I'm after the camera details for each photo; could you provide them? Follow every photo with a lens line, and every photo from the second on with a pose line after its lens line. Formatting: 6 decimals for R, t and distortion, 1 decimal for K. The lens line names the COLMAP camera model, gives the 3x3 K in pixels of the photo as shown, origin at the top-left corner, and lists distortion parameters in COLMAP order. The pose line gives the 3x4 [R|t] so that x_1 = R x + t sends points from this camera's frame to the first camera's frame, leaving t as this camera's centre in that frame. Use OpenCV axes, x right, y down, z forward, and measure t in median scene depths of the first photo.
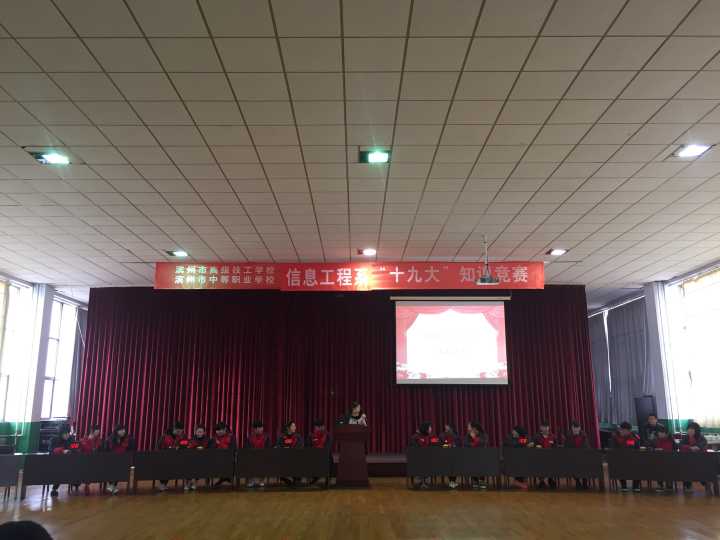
lens RADIAL K [[612.5, 0, 360.0], [0, 612.5, 270.0], [0, 0, 1]] dist [0.074859, -0.084610]
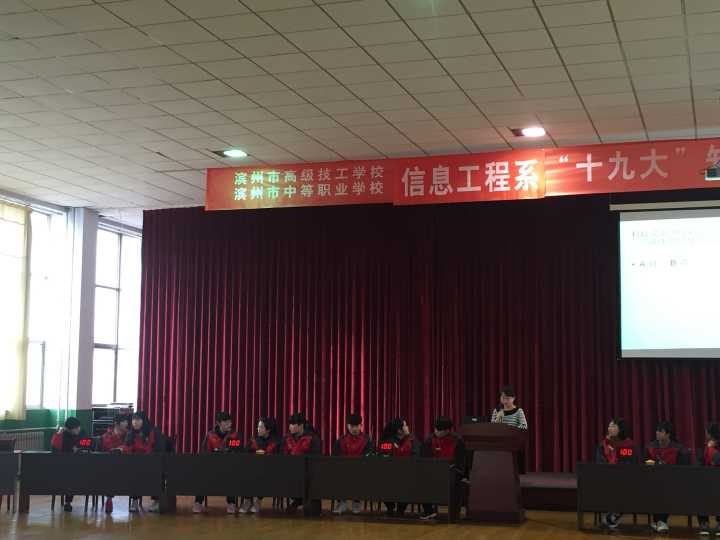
lens RADIAL K [[1094.6, 0, 360.0], [0, 1094.6, 270.0], [0, 0, 1]] dist [0.037954, 0.042517]
pose [[0.947804, -0.023399, -0.317995, 0.179599], [0.056220, 0.993943, 0.094430, -0.006352], [0.313859, -0.107379, 0.943378, -0.033990]]
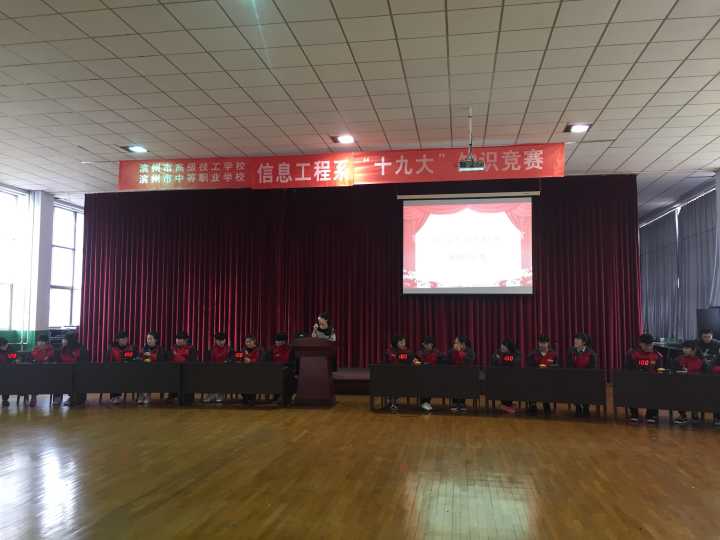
lens RADIAL K [[612.5, 0, 360.0], [0, 612.5, 270.0], [0, 0, 1]] dist [0.074859, -0.084610]
pose [[0.985908, -0.006919, -0.167144, 0.169617], [0.029959, 0.990294, 0.135718, 0.033636], [0.164583, -0.138813, 0.976547, 0.147226]]
